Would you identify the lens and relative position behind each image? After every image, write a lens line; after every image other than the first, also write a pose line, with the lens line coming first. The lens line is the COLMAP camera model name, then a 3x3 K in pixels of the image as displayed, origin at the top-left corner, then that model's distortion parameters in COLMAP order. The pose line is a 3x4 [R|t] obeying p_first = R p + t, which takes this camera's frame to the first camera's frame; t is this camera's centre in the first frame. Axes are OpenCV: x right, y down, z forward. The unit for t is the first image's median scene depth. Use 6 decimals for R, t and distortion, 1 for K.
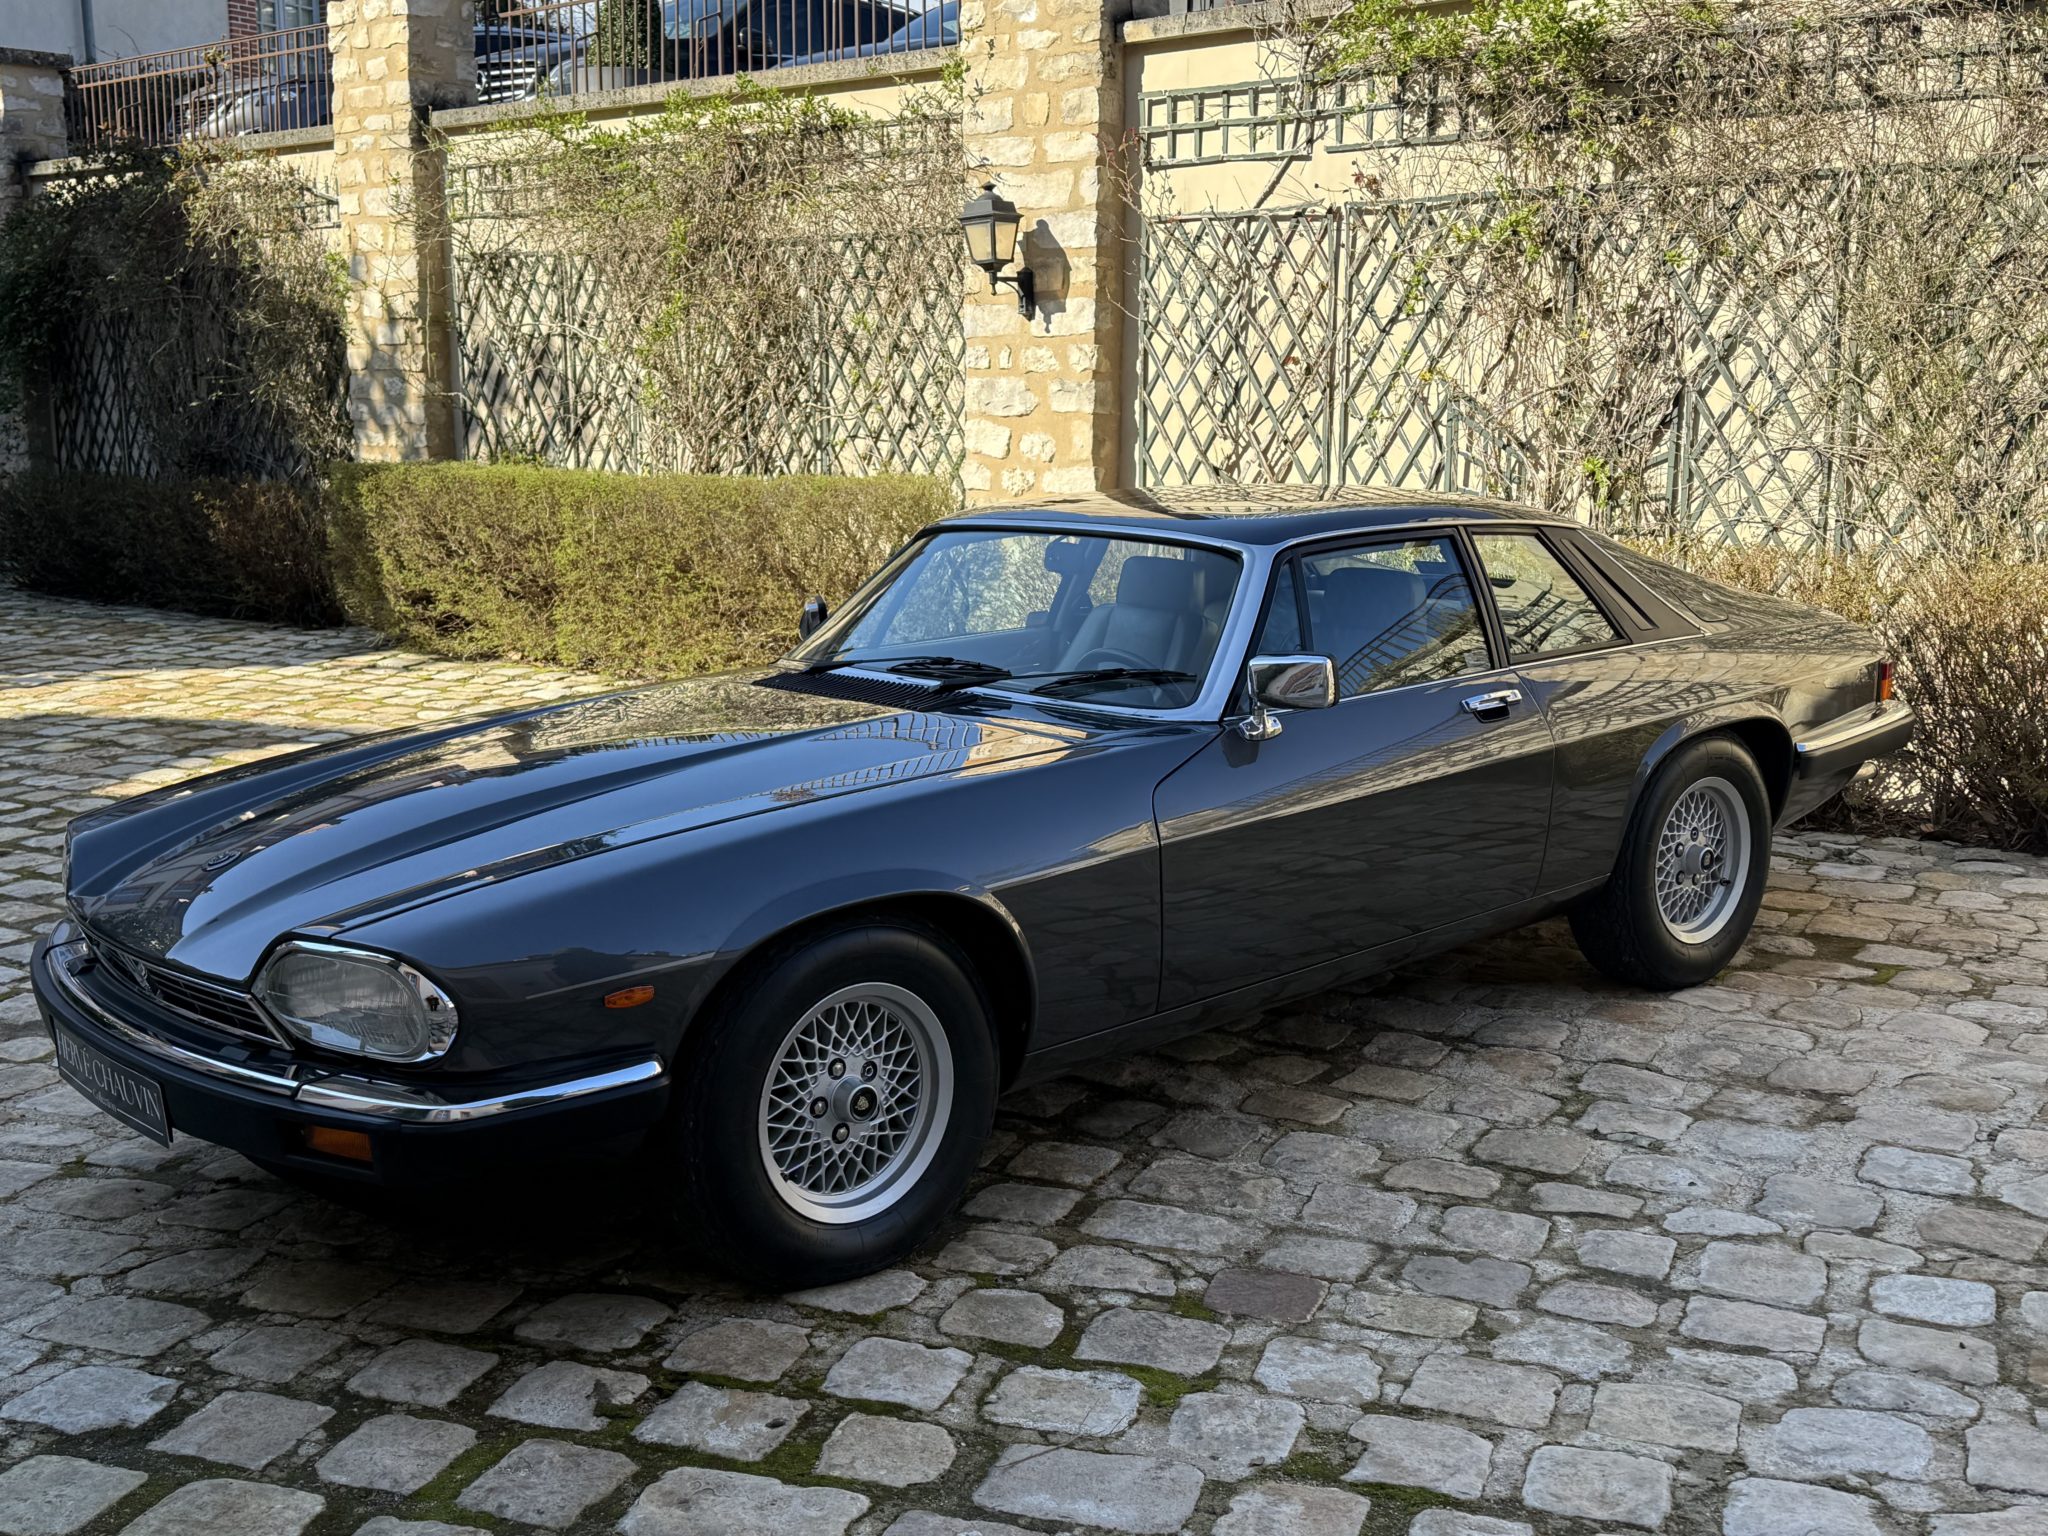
lens RADIAL K [[2137.7, 0, 1024.0], [0, 2137.7, 768.0], [0, 0, 1]] dist [0.172568, -0.356947]
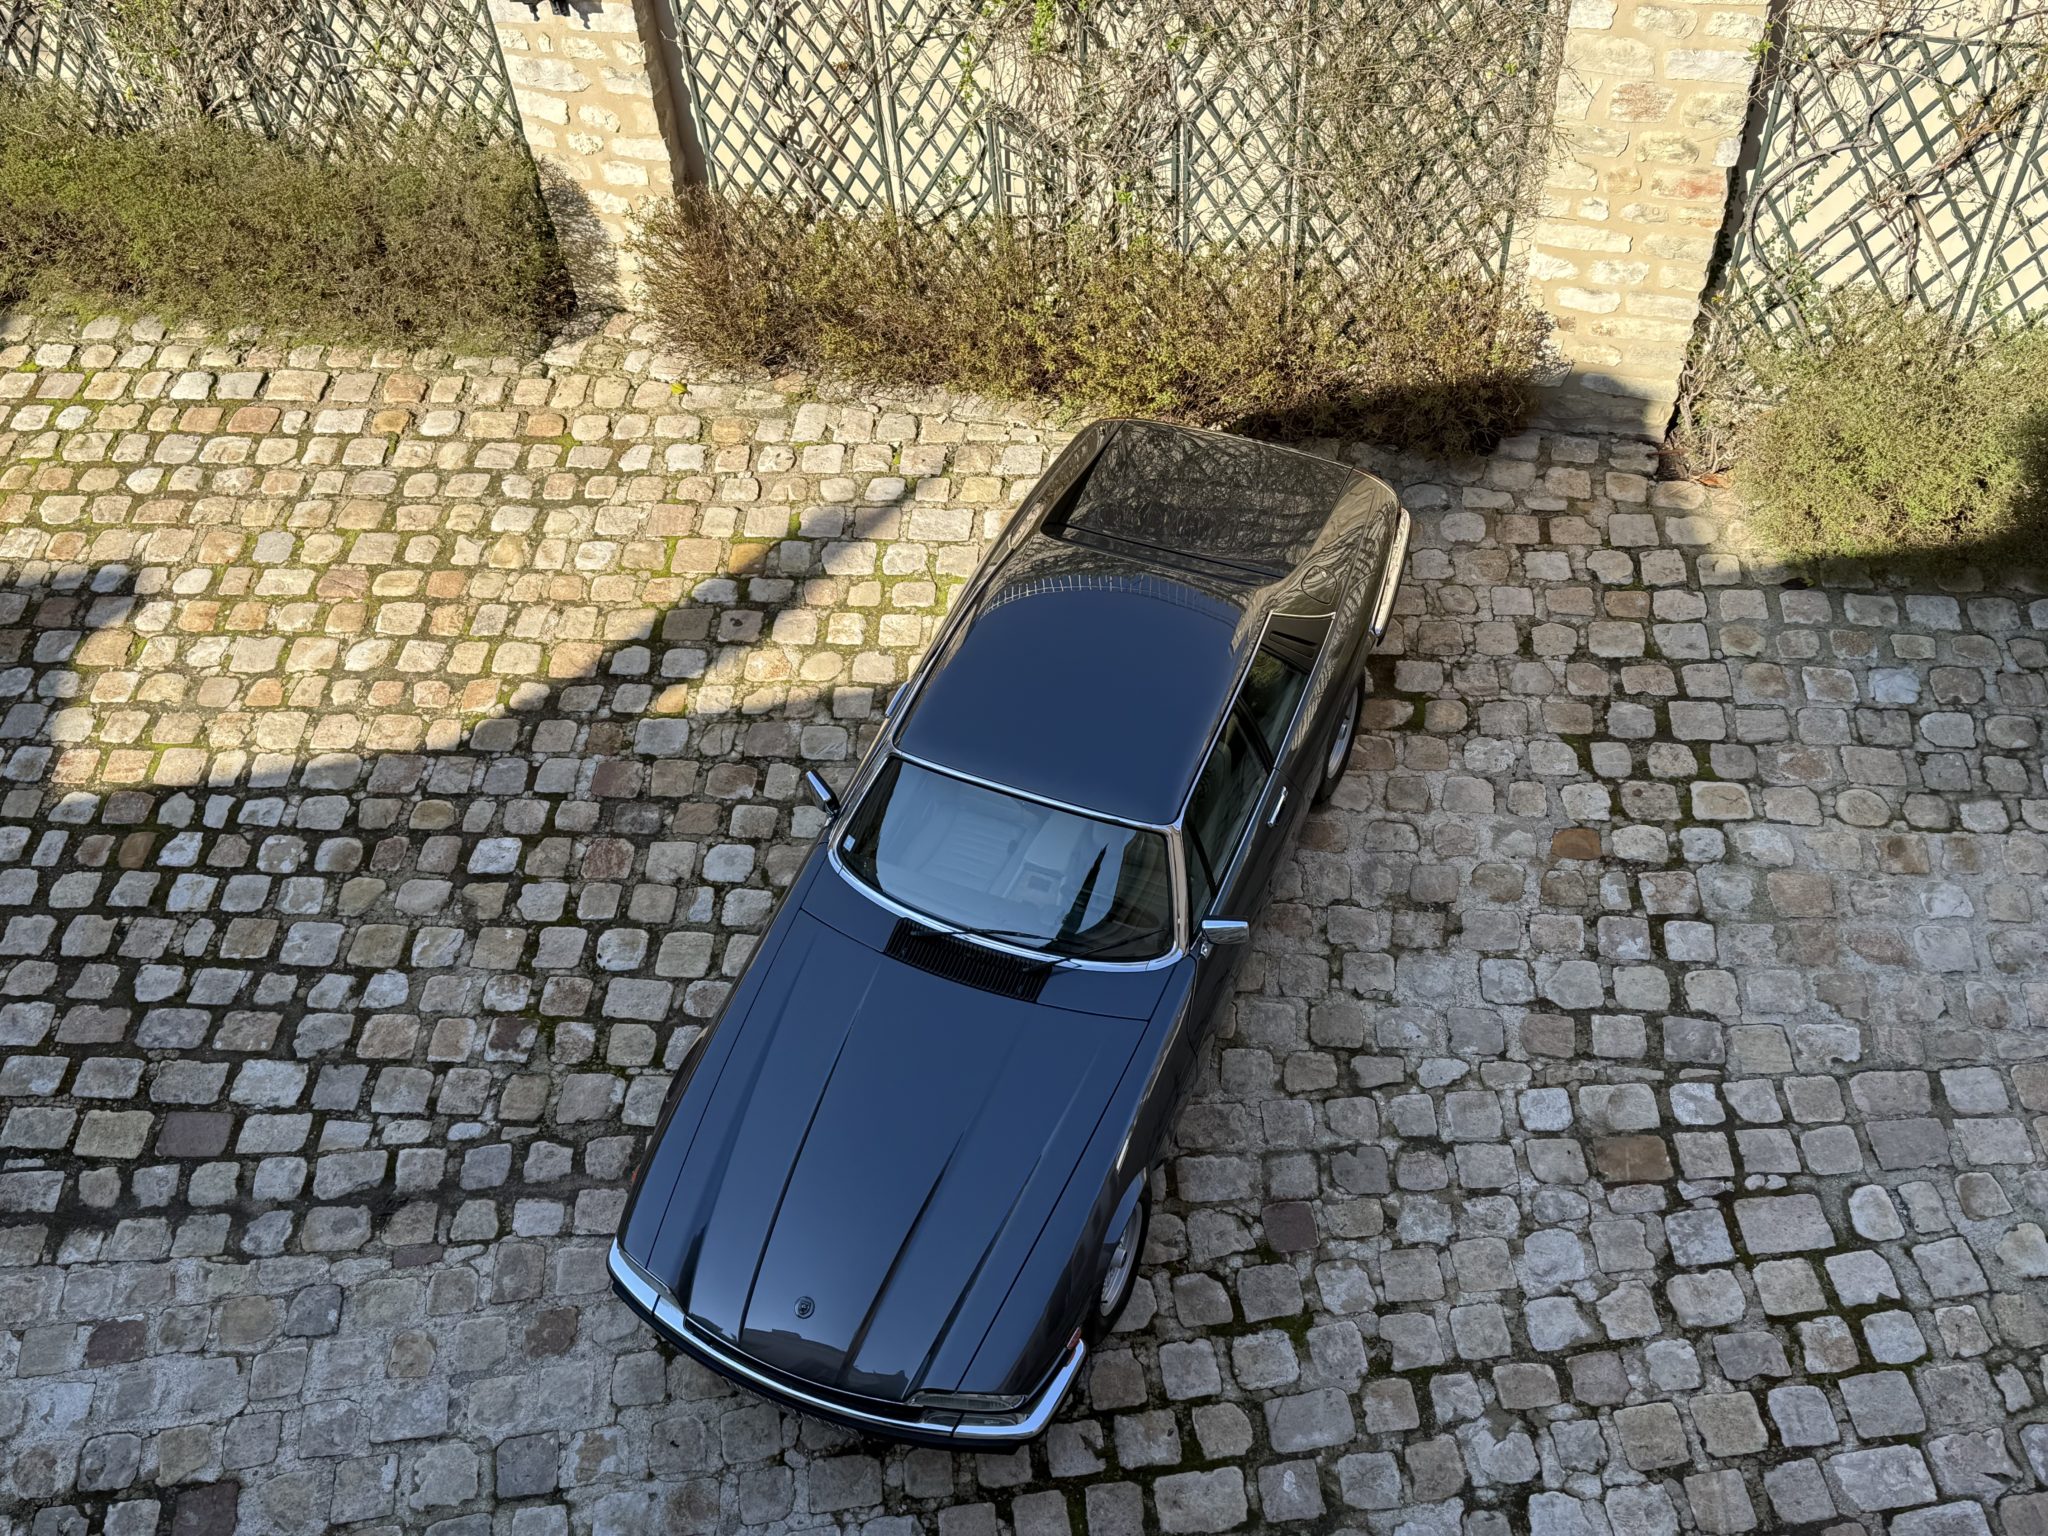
lens RADIAL K [[2001.5, 0, 1024.0], [0, 2001.5, 768.0], [0, 0, 1]] dist [0.101535, -0.006084]
pose [[0.900310, -0.371510, 0.226766, -0.195349], [0.139701, 0.740088, 0.657840, -0.687593], [-0.412221, -0.560580, 0.718209, -0.044667]]
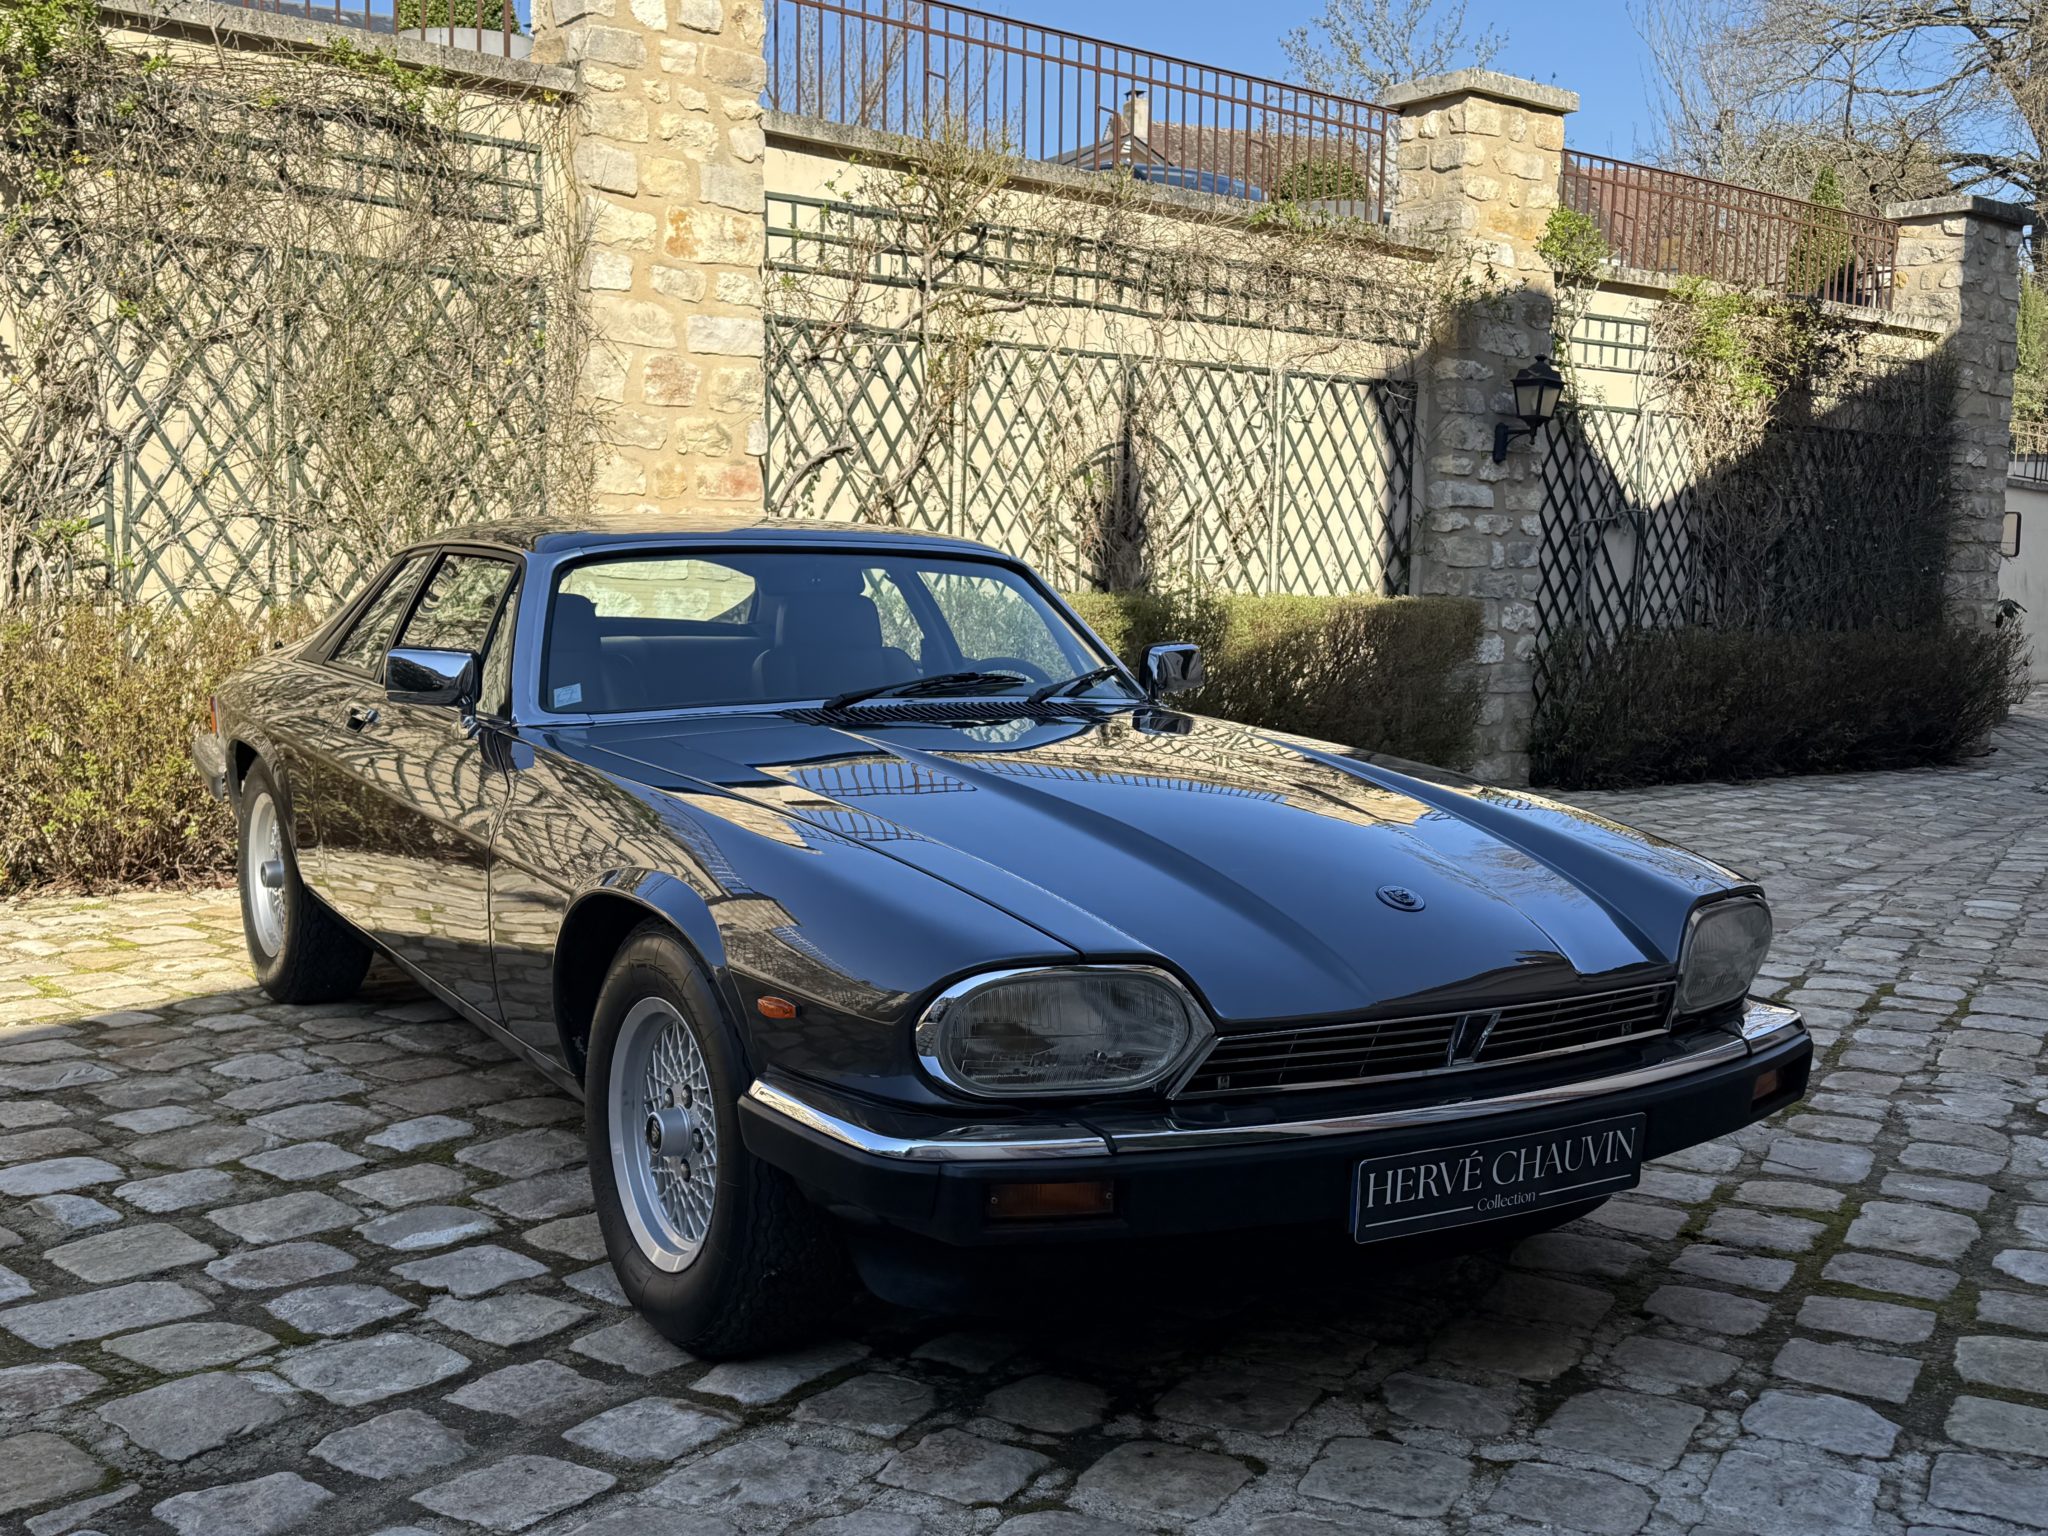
lens RADIAL K [[2137.7, 0, 1024.0], [0, 2137.7, 768.0], [0, 0, 1]] dist [0.172568, -0.356947]
pose [[0.168287, -0.082267, 0.982299, -0.557449], [0.154401, 0.986411, 0.056160, -0.030880], [-0.973571, 0.142217, 0.178702, 0.467434]]
